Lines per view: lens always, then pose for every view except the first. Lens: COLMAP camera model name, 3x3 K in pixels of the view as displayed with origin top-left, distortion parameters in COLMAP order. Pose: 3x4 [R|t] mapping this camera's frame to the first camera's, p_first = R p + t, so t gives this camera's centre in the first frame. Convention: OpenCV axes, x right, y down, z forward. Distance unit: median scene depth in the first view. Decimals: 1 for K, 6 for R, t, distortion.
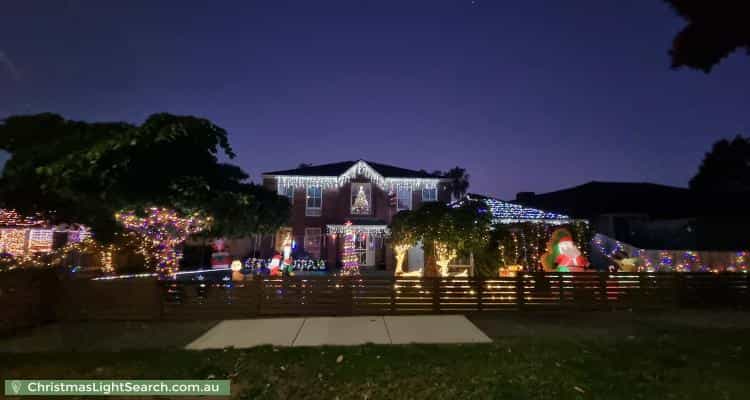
lens RADIAL K [[305.7, 0, 373.3], [0, 305.7, 201.7], [0, 0, 1]] dist [-0.000559, -0.000537]
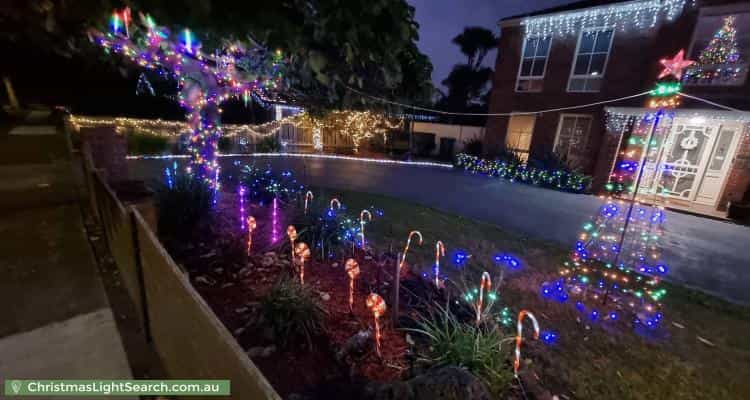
lens RADIAL K [[304.0, 0, 380.3], [0, 304.0, 202.3], [0, 0, 1]] dist [-0.001643, -0.000408]
pose [[0.686933, 0.232680, -0.688465, -0.049345], [0.008249, 0.944800, 0.327545, 0.100206], [0.726674, -0.230680, 0.647094, 0.650320]]
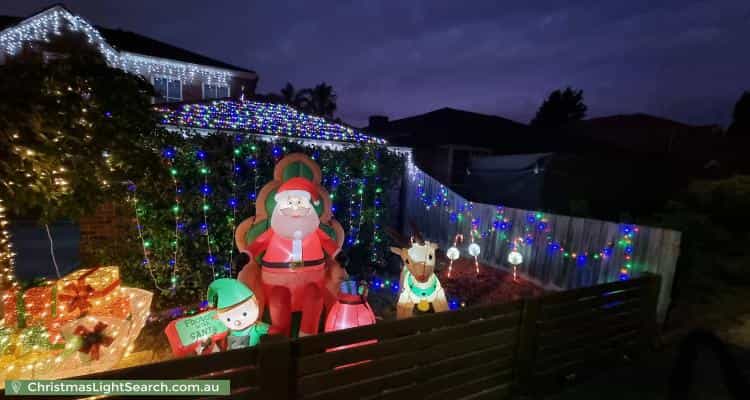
lens RADIAL K [[305.7, 0, 373.3], [0, 305.7, 201.7], [0, 0, 1]] dist [-0.000559, -0.000537]
pose [[0.933082, 0.004169, 0.359639, 0.505461], [-0.086864, 0.972944, 0.214091, 0.048528], [-0.349016, -0.231005, 0.908199, 0.544346]]
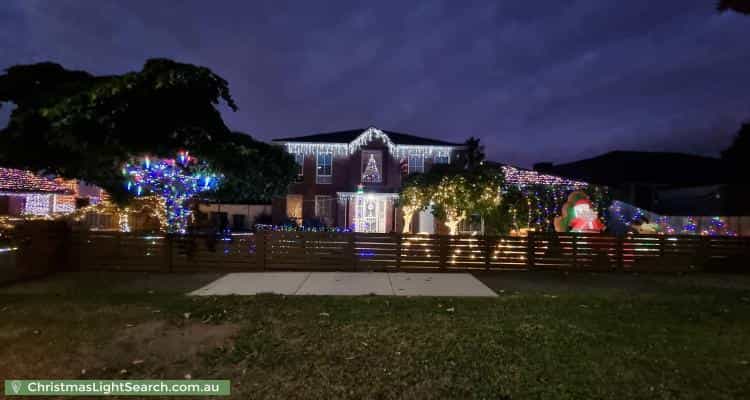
lens RADIAL K [[305.7, 0, 373.3], [0, 305.7, 201.7], [0, 0, 1]] dist [-0.000559, -0.000537]
pose [[0.999079, 0.011931, -0.041208, 0.013882], [-0.008464, 0.996489, 0.083298, 0.040382], [0.042058, -0.082872, 0.995672, 0.019423]]
